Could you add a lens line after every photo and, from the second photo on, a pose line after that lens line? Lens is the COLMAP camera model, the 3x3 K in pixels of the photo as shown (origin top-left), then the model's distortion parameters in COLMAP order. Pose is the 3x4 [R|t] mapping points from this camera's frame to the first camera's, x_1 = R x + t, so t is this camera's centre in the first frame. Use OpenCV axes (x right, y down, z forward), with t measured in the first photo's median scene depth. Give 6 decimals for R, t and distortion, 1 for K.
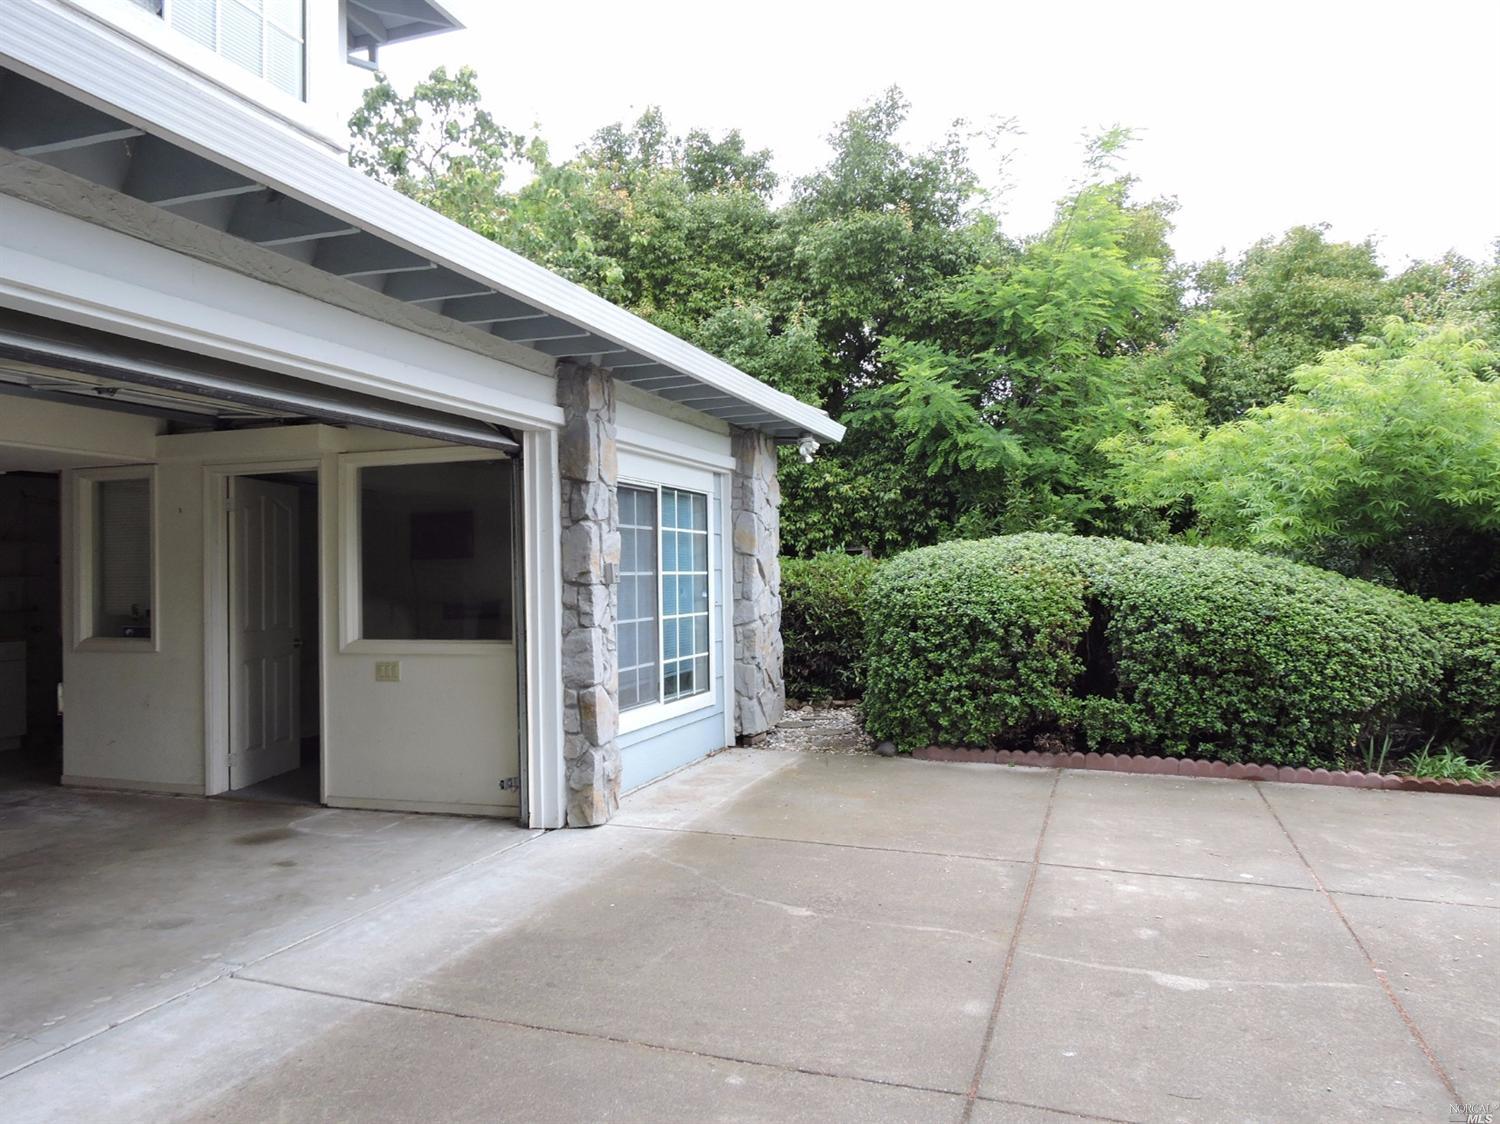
lens RADIAL K [[1069.7, 0, 745.9], [0, 1069.7, 574.5], [0, 0, 1]] dist [-0.004207, -0.002885]
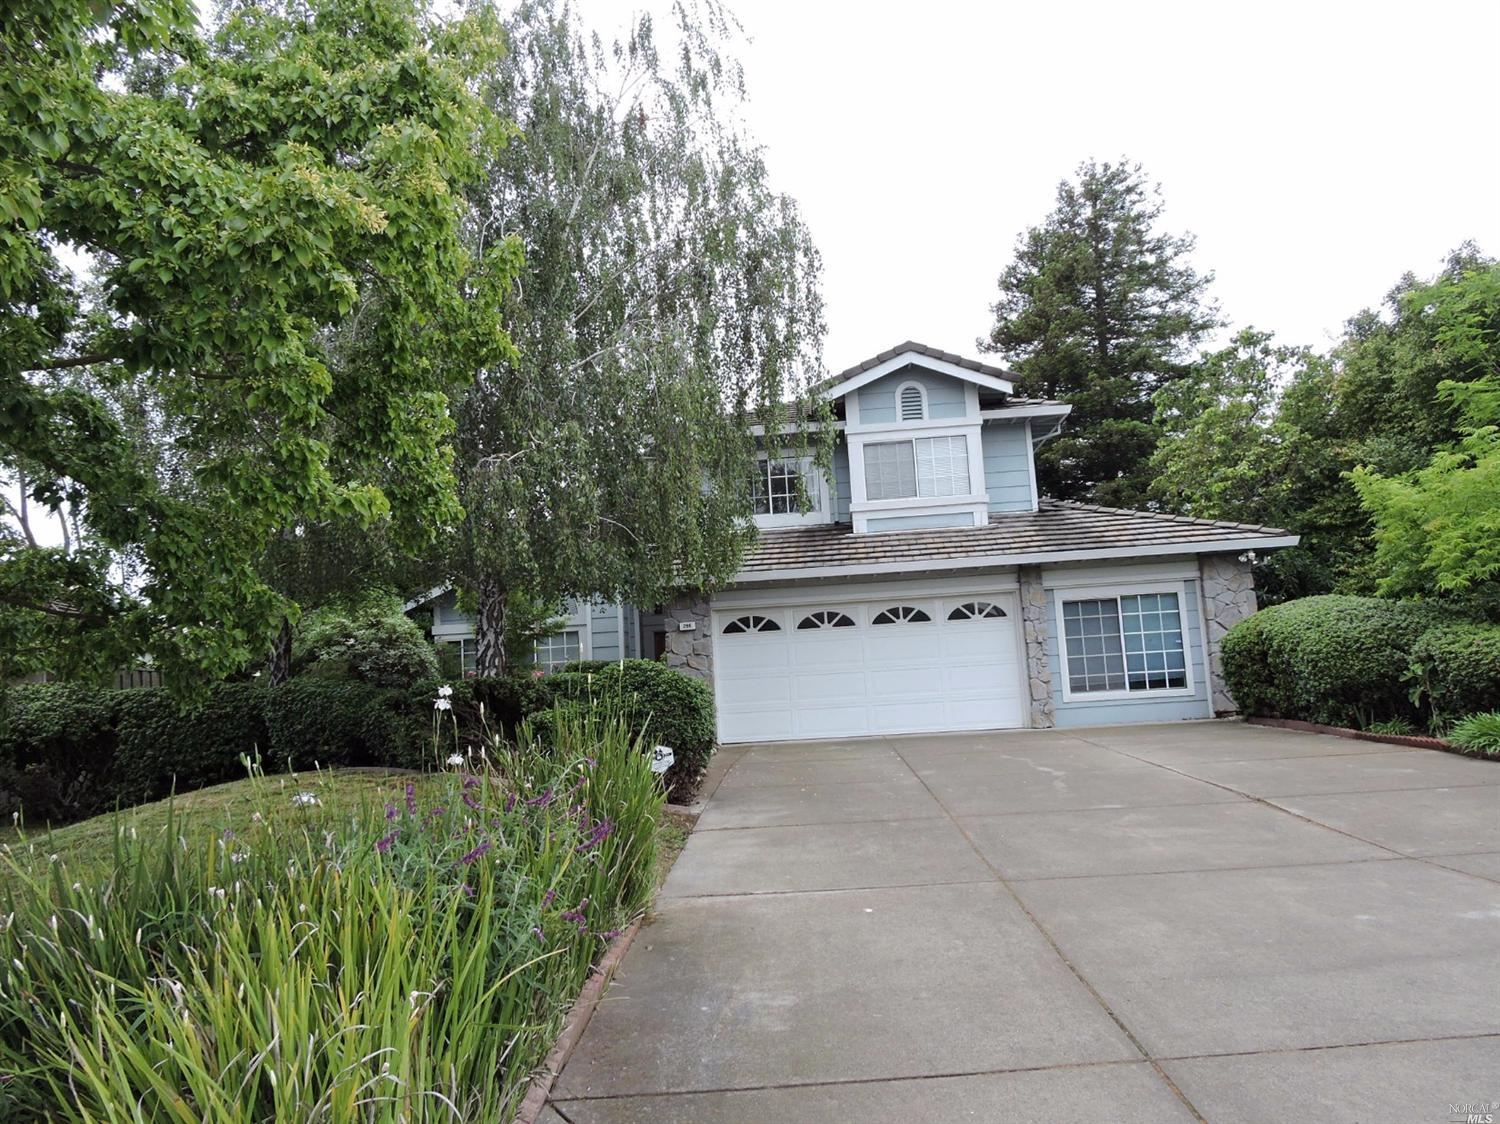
lens RADIAL K [[1069.7, 0, 753.2], [0, 1069.7, 555.2], [0, 0, 1]] dist [-0.004207, -0.002885]
pose [[0.263682, -0.123415, -0.956682, 2.184588], [0.053173, 0.992133, -0.113333, 0.055274], [0.963143, -0.020985, 0.268170, -0.427437]]
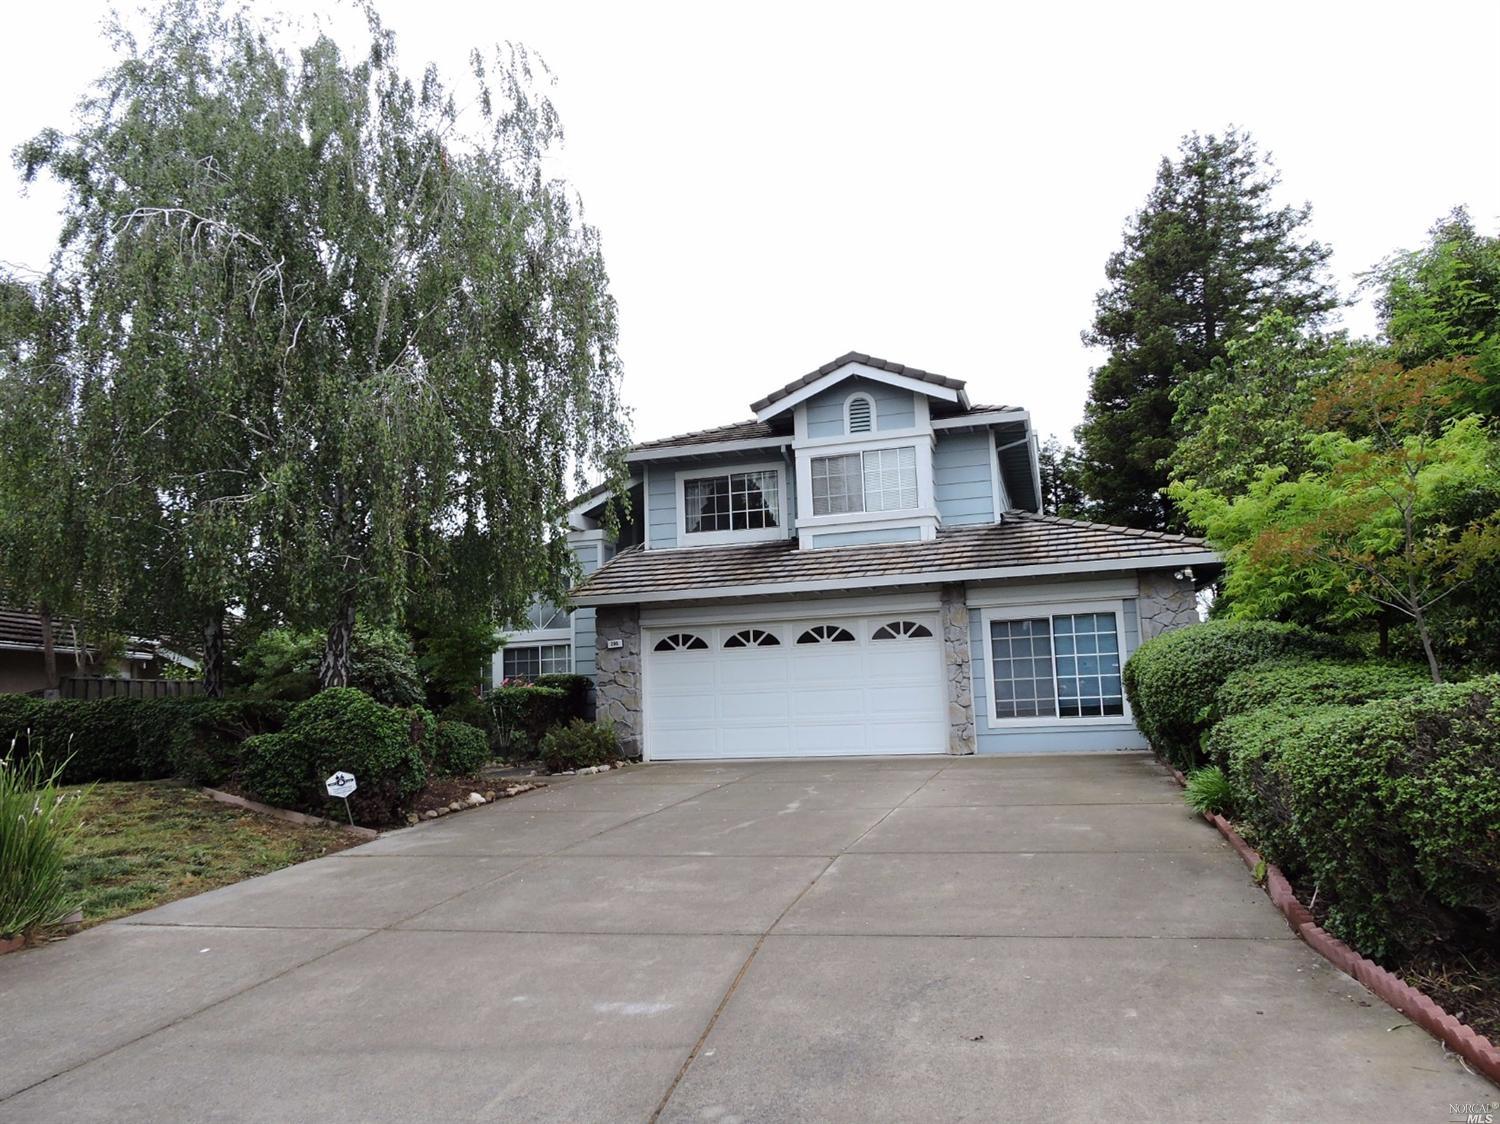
lens RADIAL K [[1069.7, 0, 749.3], [0, 1069.7, 558.6], [0, 0, 1]] dist [-0.004207, -0.002885]
pose [[0.051883, -0.121553, -0.991228, 2.309155], [0.037138, 0.992113, -0.119717, 0.043040], [0.997962, -0.030601, 0.055988, 0.310794]]
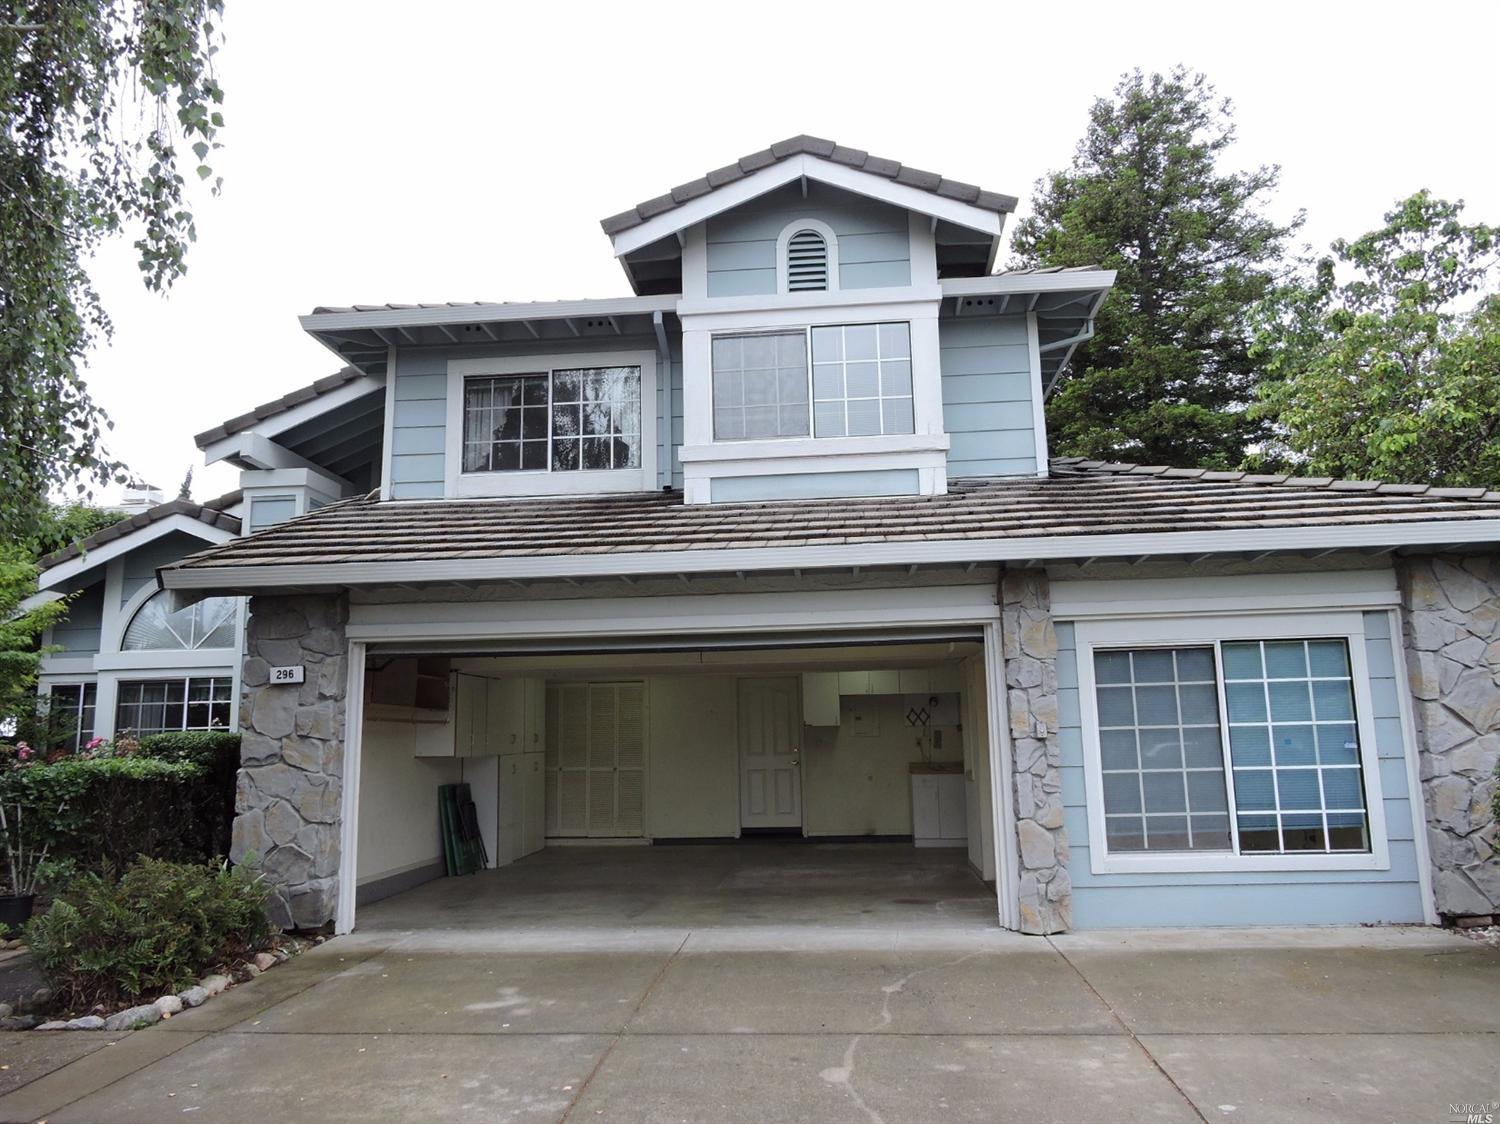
lens RADIAL K [[1069.7, 0, 748.1], [0, 1069.7, 561.2], [0, 0, 1]] dist [-0.004207, -0.002885]
pose [[0.245310, -0.153390, -0.957233, 0.936823], [0.018516, 0.987964, -0.153570, -0.008483], [0.969268, 0.019948, 0.245198, 0.328218]]
